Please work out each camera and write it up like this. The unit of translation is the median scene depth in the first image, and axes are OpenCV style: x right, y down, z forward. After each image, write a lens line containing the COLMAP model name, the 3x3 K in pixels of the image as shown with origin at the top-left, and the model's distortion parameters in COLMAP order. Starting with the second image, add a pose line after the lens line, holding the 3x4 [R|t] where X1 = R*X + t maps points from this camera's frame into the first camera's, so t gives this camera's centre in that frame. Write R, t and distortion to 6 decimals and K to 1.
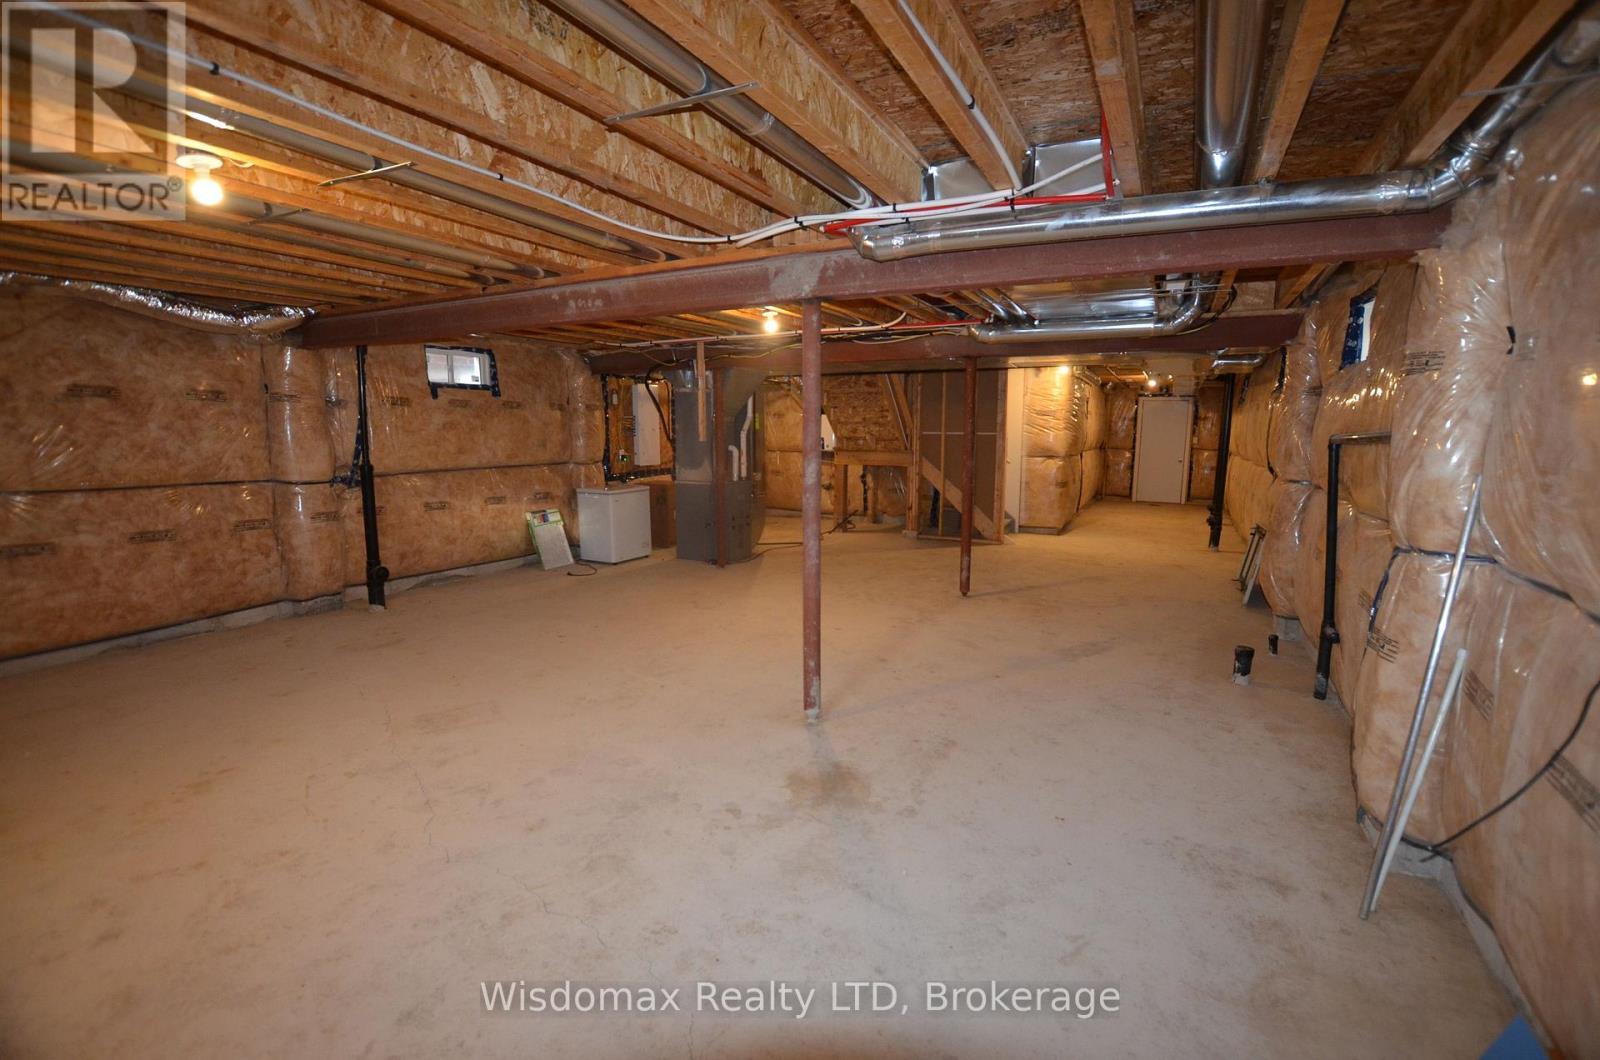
lens RADIAL K [[713.8, 0, 800.0], [0, 713.8, 530.0], [0, 0, 1]] dist [-0.030688, 0.000379]
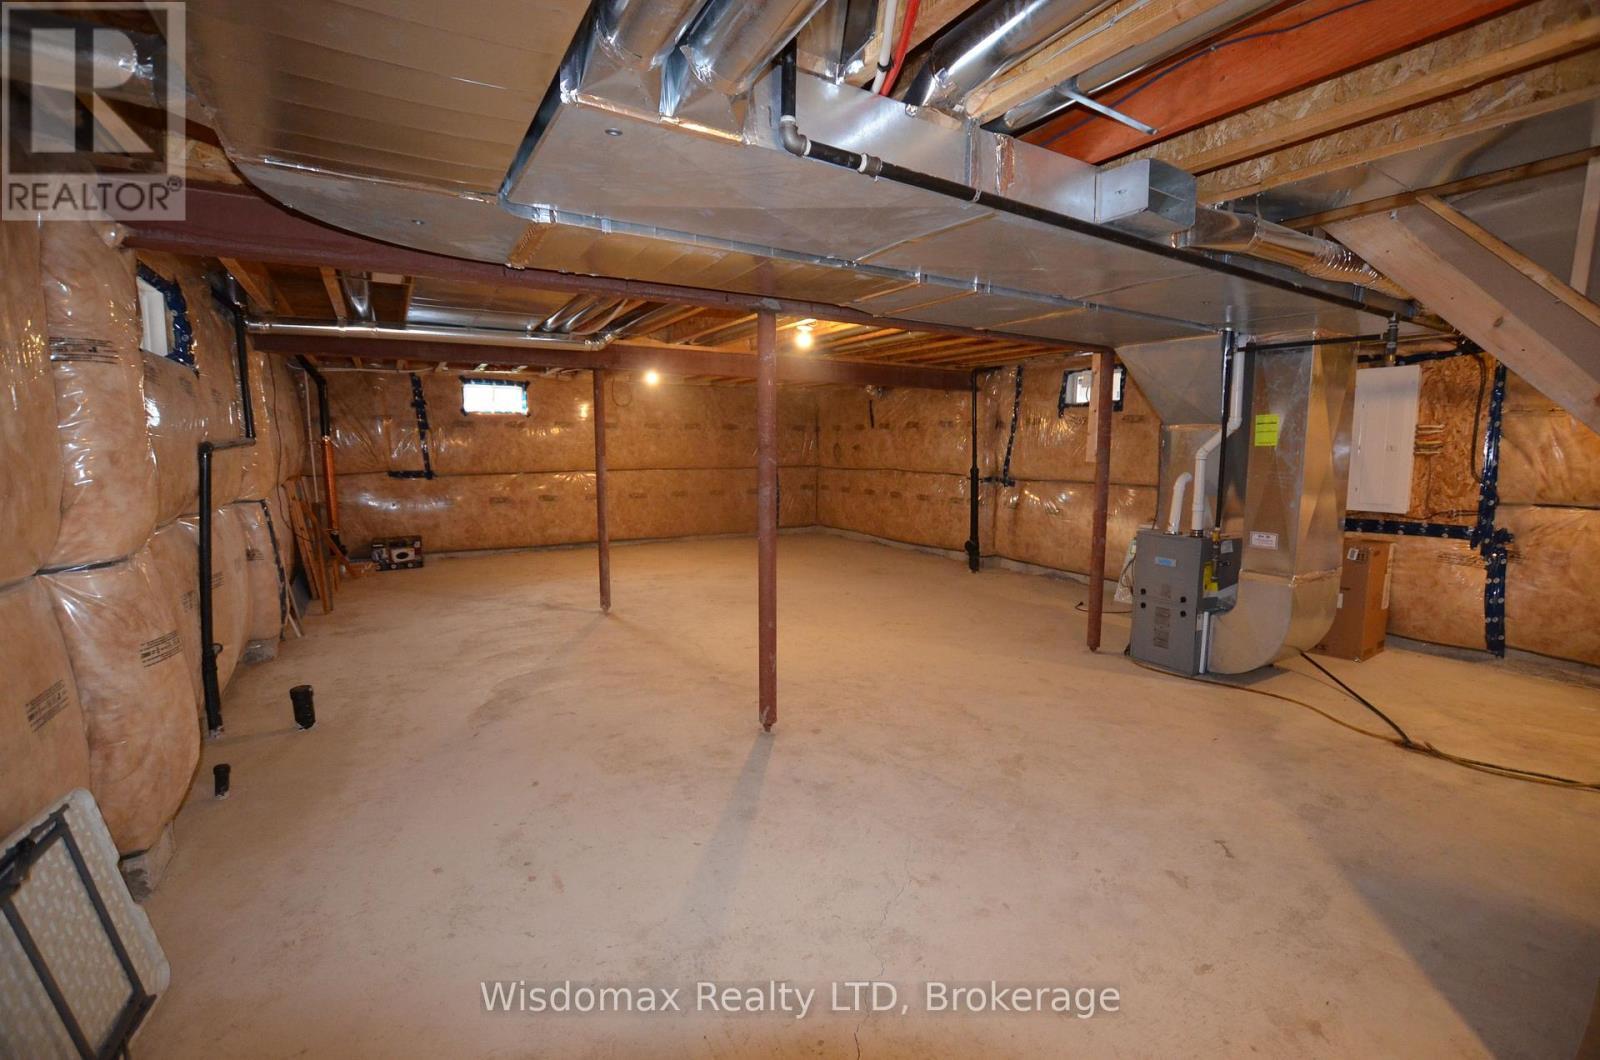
lens RADIAL K [[713.8, 0, 800.0], [0, 713.8, 530.0], [0, 0, 1]] dist [-0.030688, 0.000379]
pose [[-0.529365, 0.091378, -0.843459, 0.797549], [-0.129299, 0.973880, 0.186656, -0.199886], [0.838483, 0.207867, -0.503723, 1.492419]]
